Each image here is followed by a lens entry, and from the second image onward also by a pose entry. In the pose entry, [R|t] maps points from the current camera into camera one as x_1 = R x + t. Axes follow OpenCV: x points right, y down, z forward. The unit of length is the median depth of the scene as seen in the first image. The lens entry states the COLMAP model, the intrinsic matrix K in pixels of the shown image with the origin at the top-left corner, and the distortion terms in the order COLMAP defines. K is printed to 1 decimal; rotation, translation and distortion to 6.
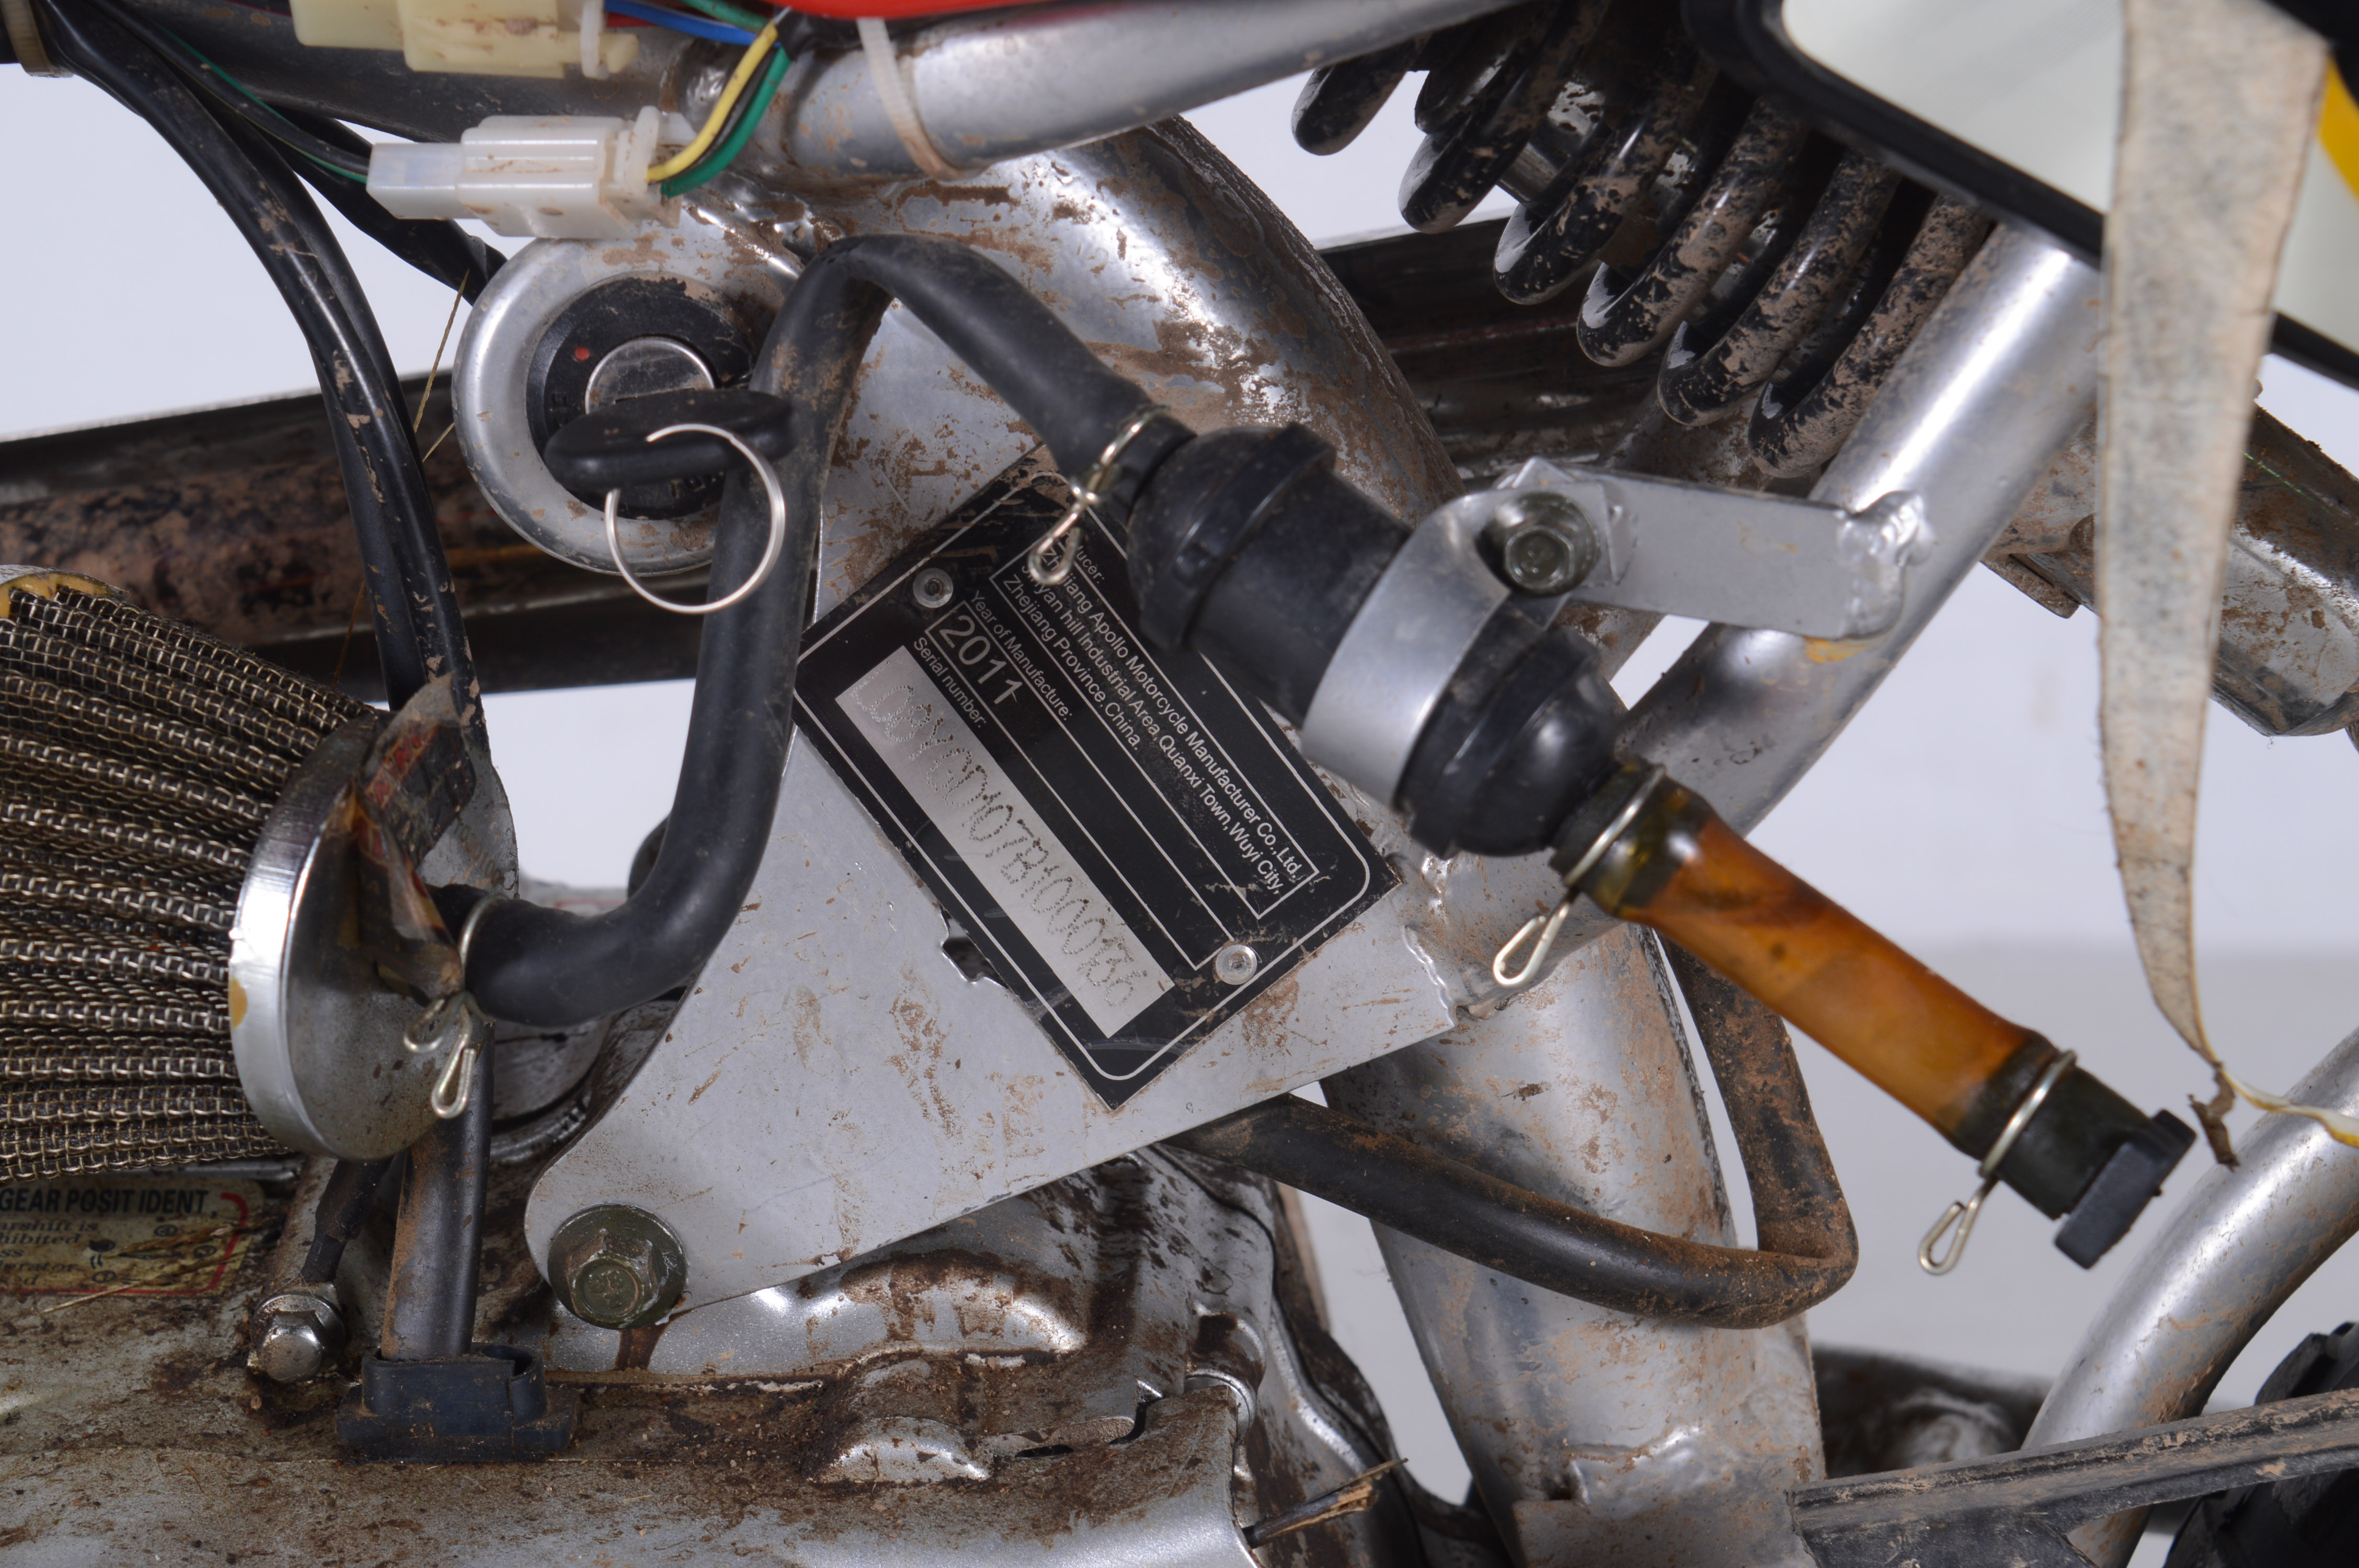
lens RADIAL K [[5343.5, 0, 1179.5], [0, 5343.5, 784.0], [0, 0, 1]] dist [0.069743, 0.142282]
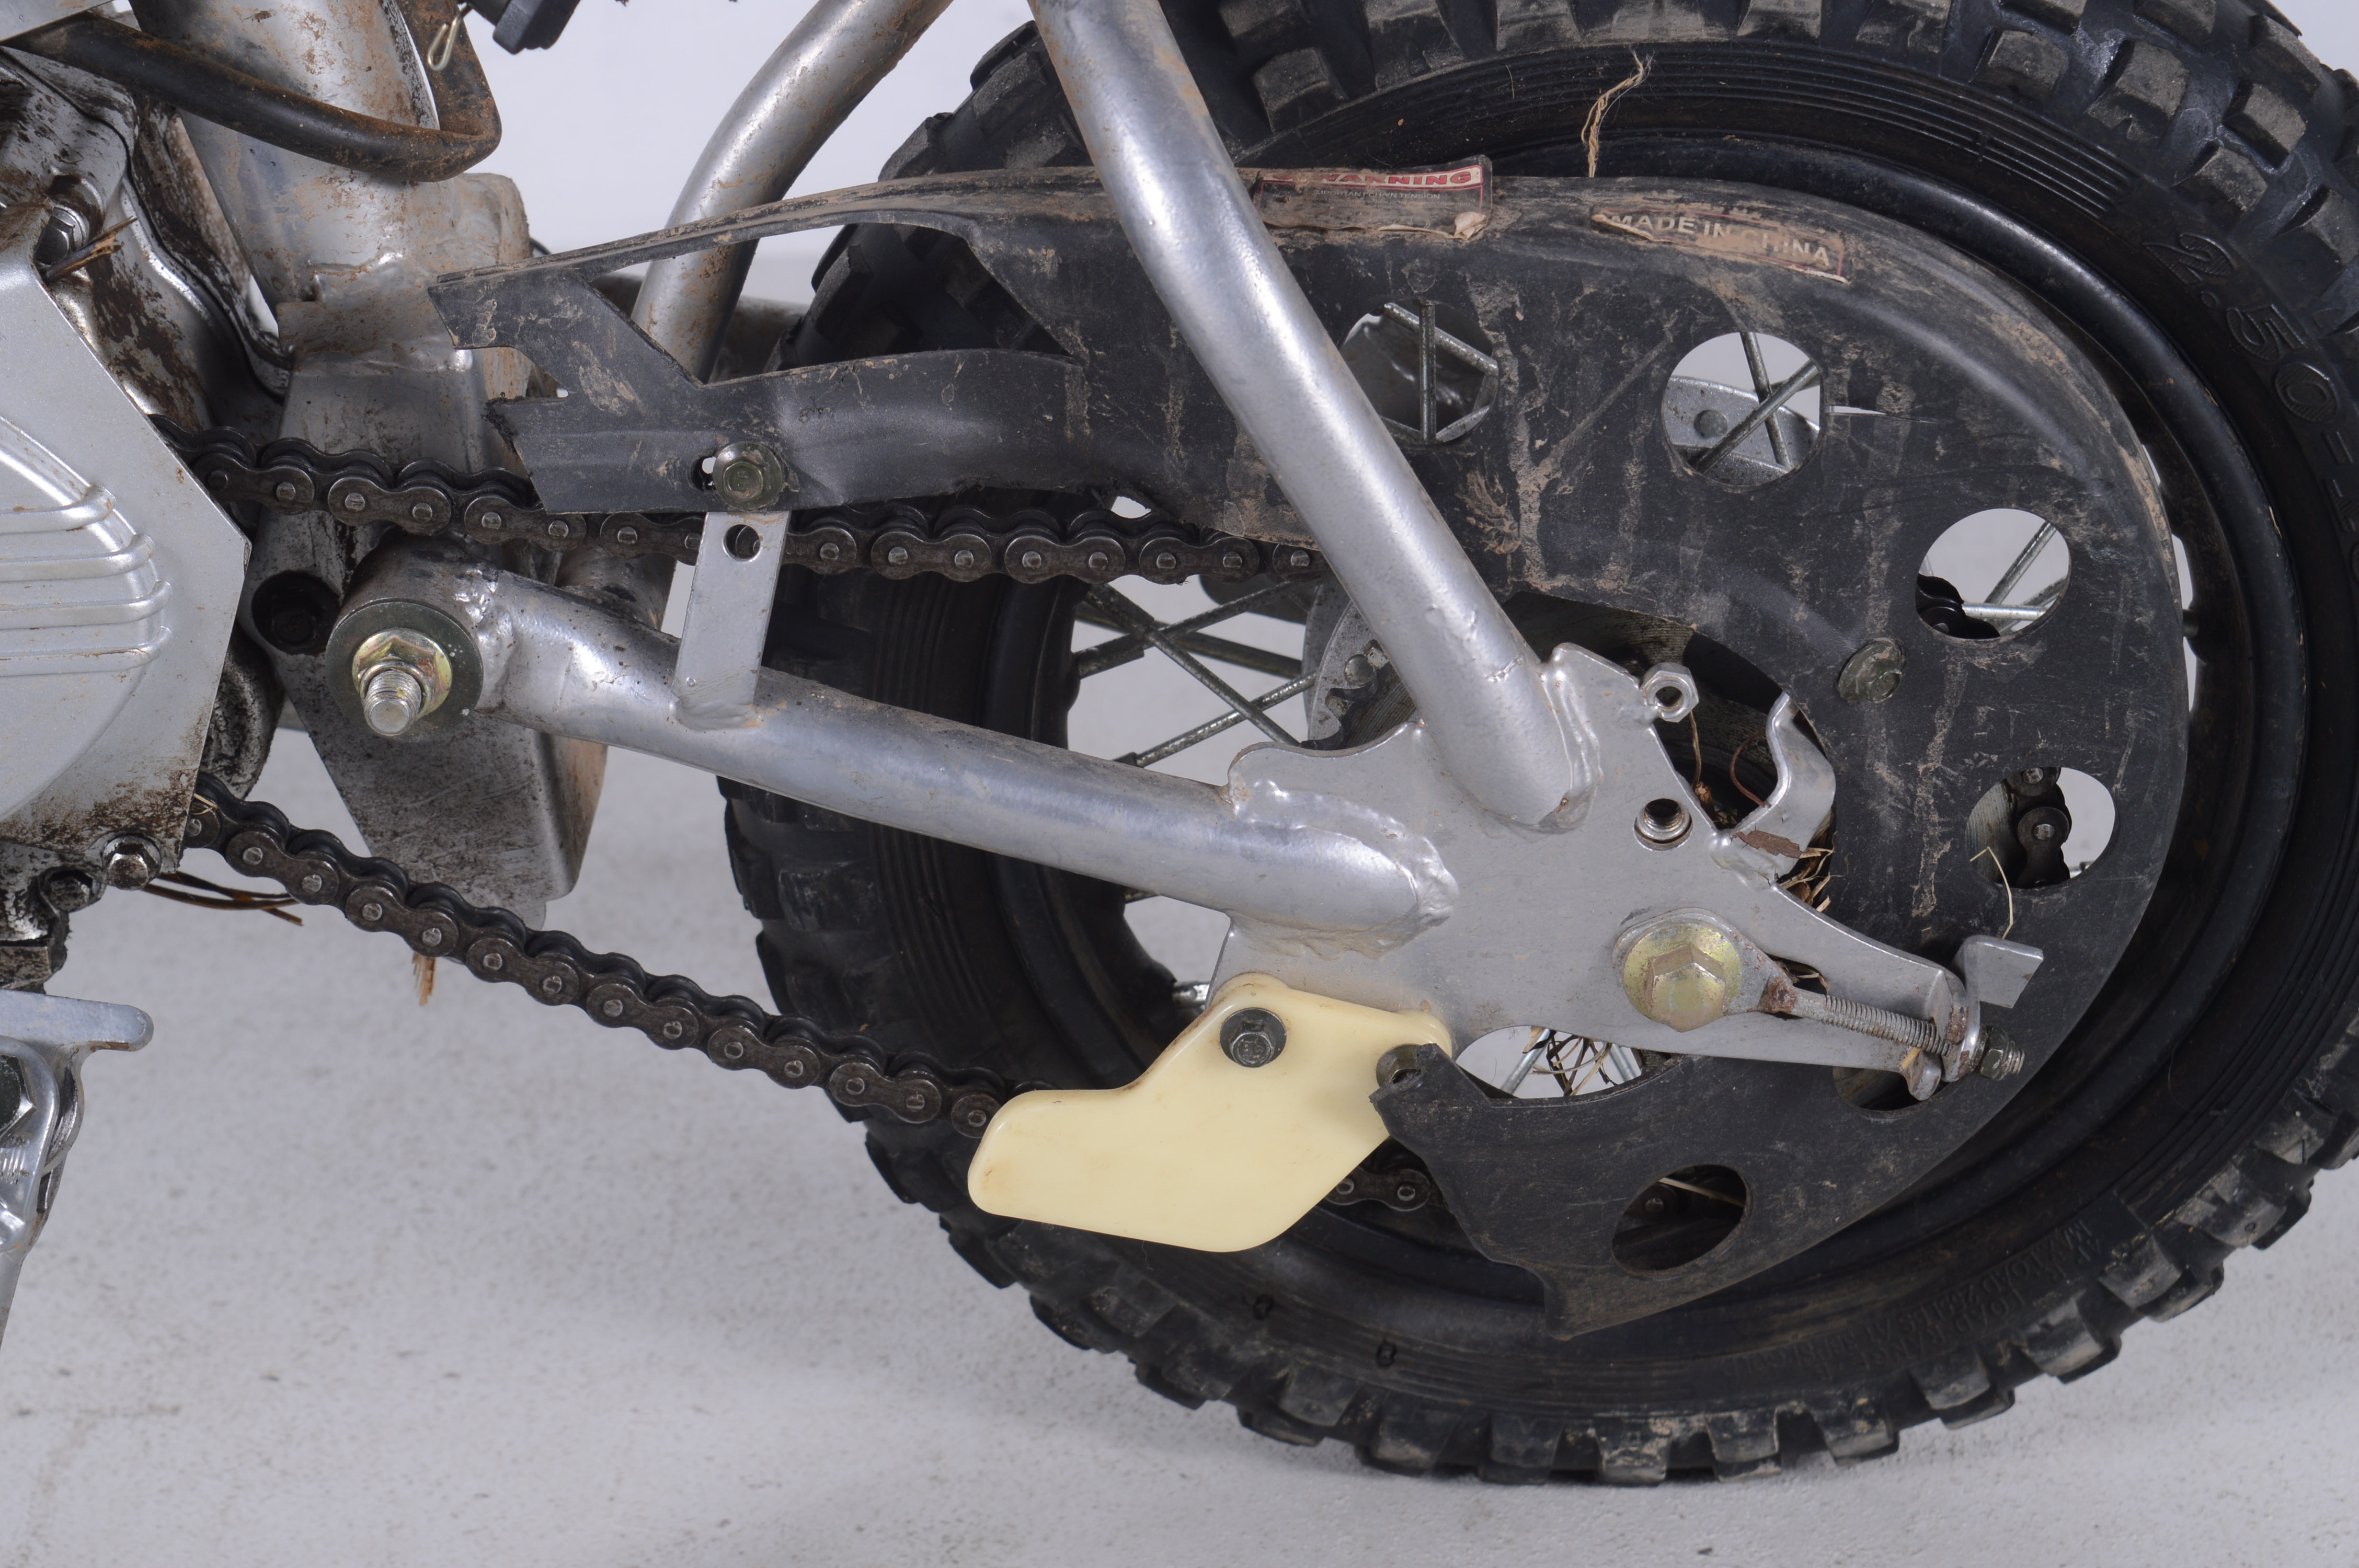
lens RADIAL K [[5343.5, 0, 1179.5], [0, 5343.5, 784.0], [0, 0, 1]] dist [0.069743, 0.142282]
pose [[0.998429, -0.017581, 0.053202, 0.255397], [0.013527, 0.997045, 0.075614, 0.173428], [-0.054374, -0.074775, 0.995717, -0.575105]]
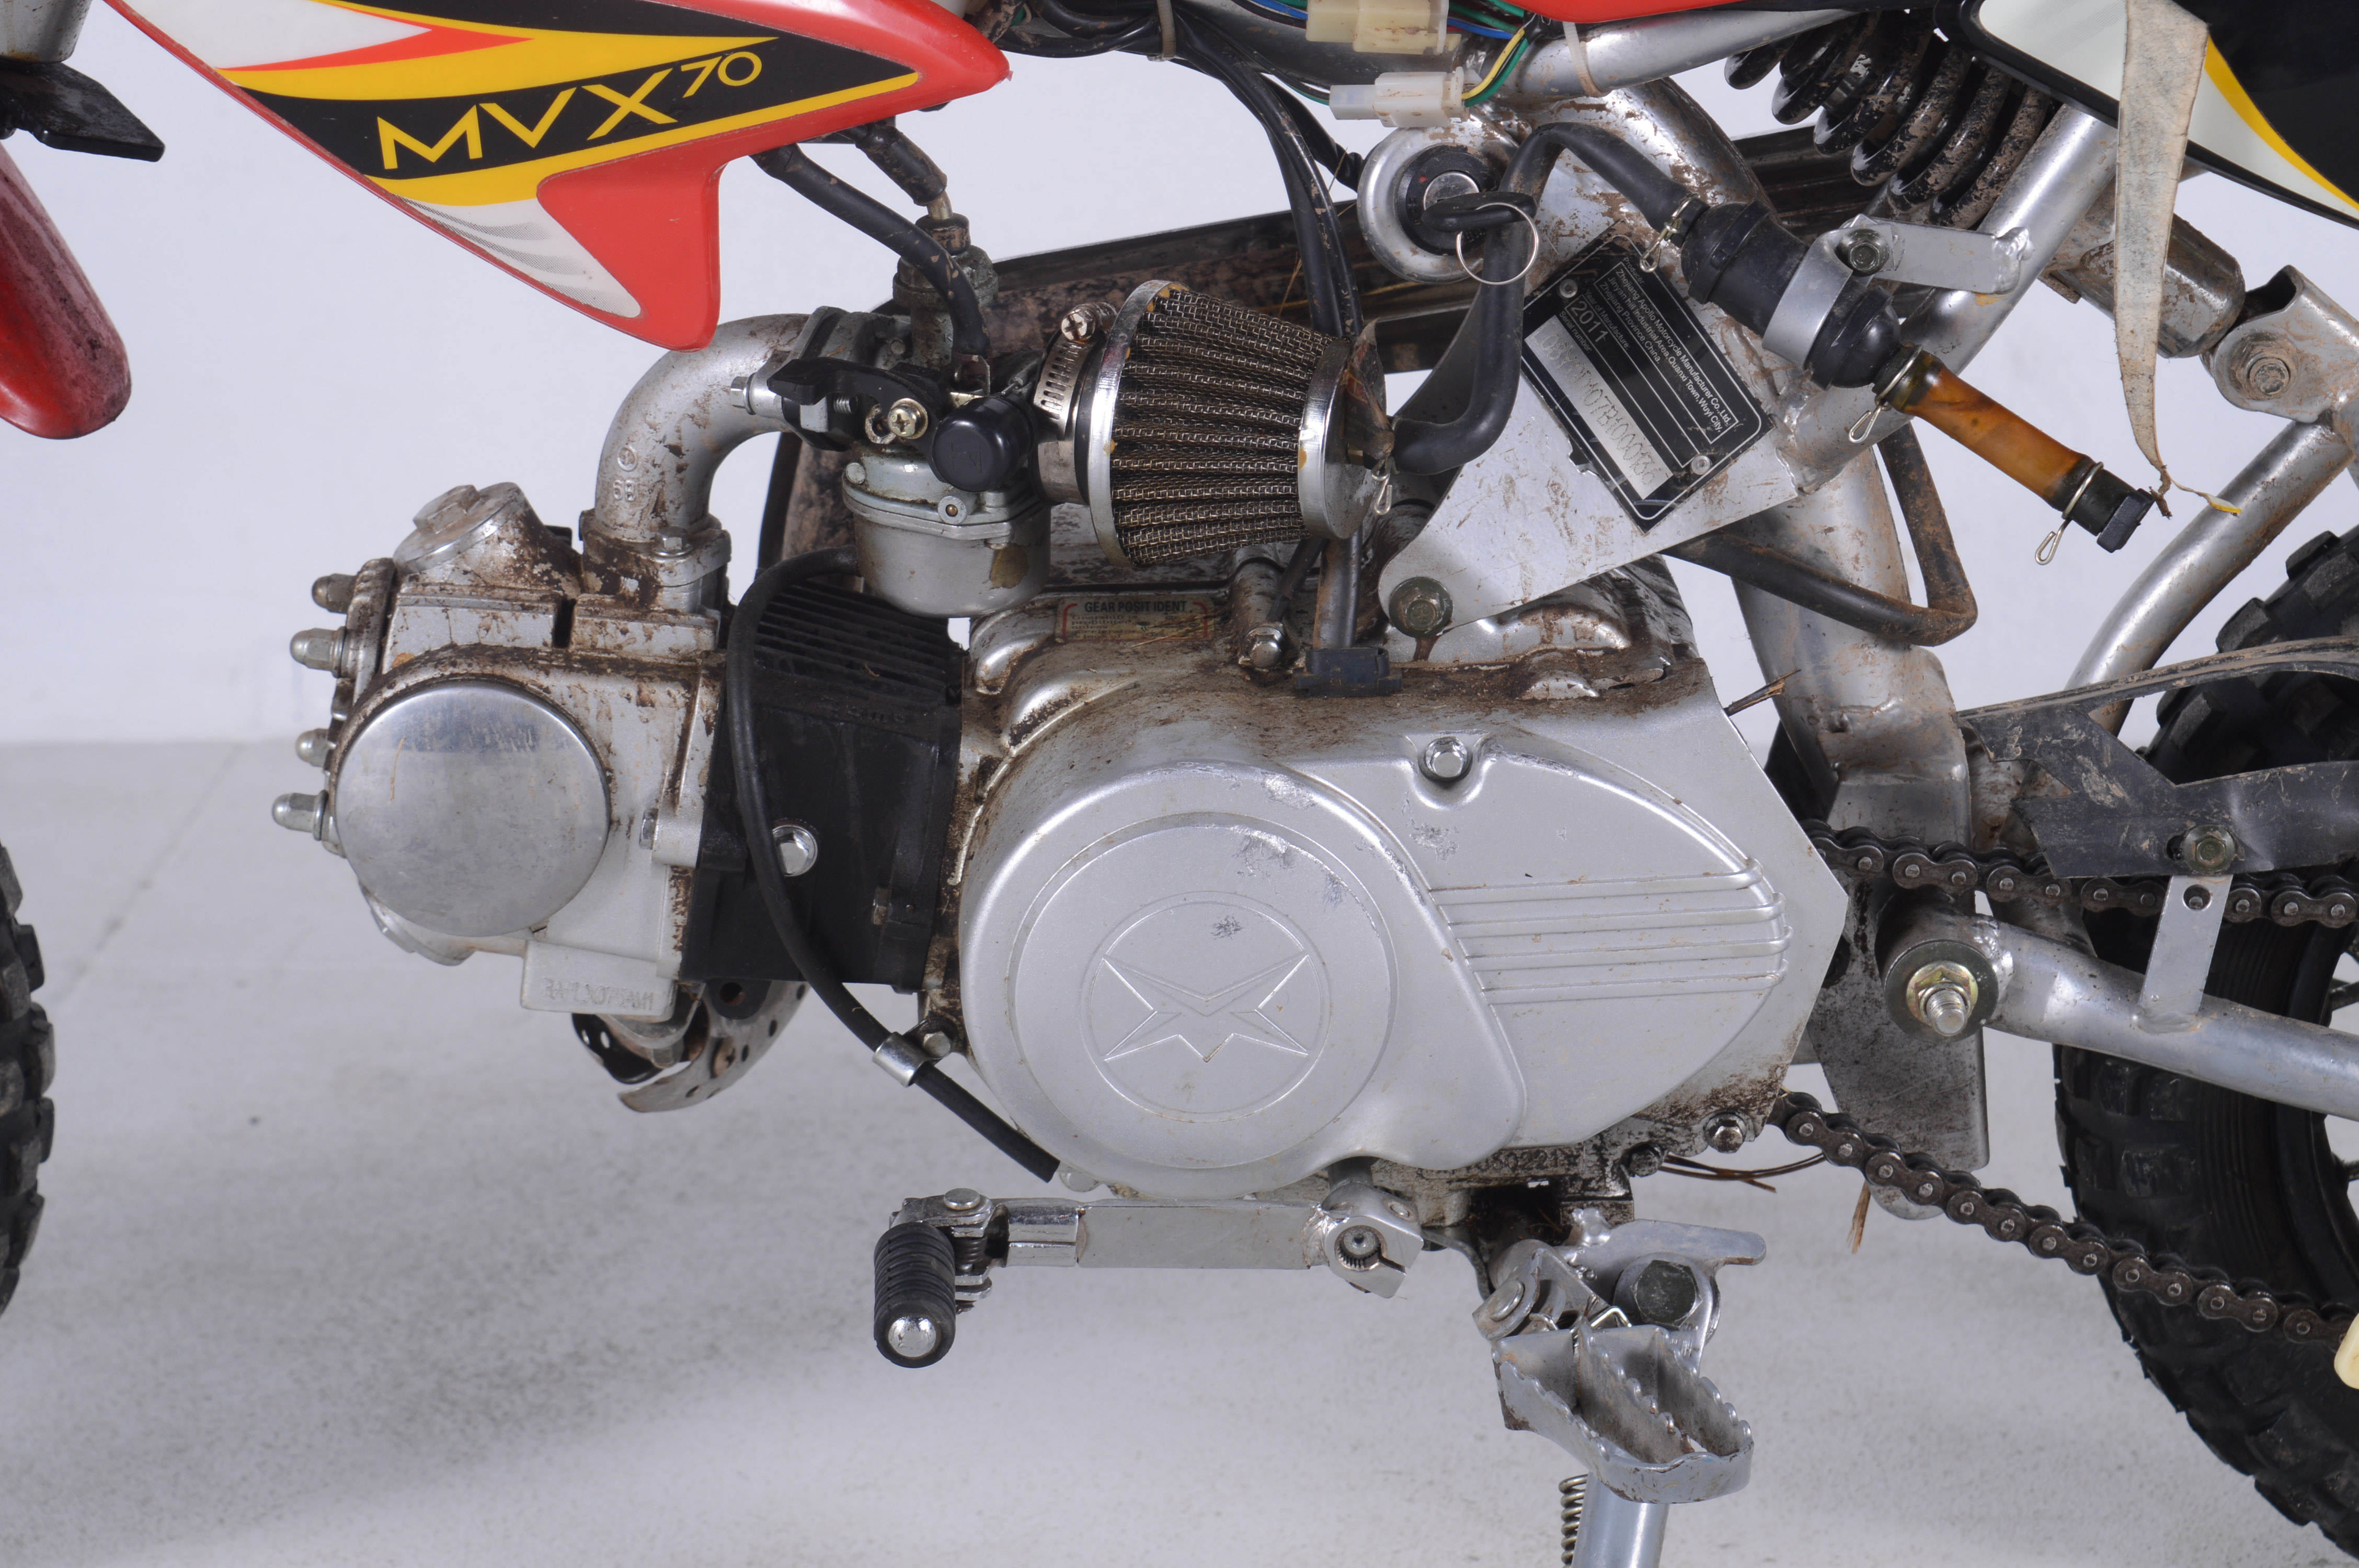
lens RADIAL K [[5343.5, 0, 1179.5], [0, 5343.5, 784.0], [0, 0, 1]] dist [0.069743, 0.142282]
pose [[0.998130, -0.016217, 0.058940, -0.341974], [0.017711, 0.999533, -0.024911, 0.220915], [-0.058508, 0.025908, 0.997951, -1.188018]]
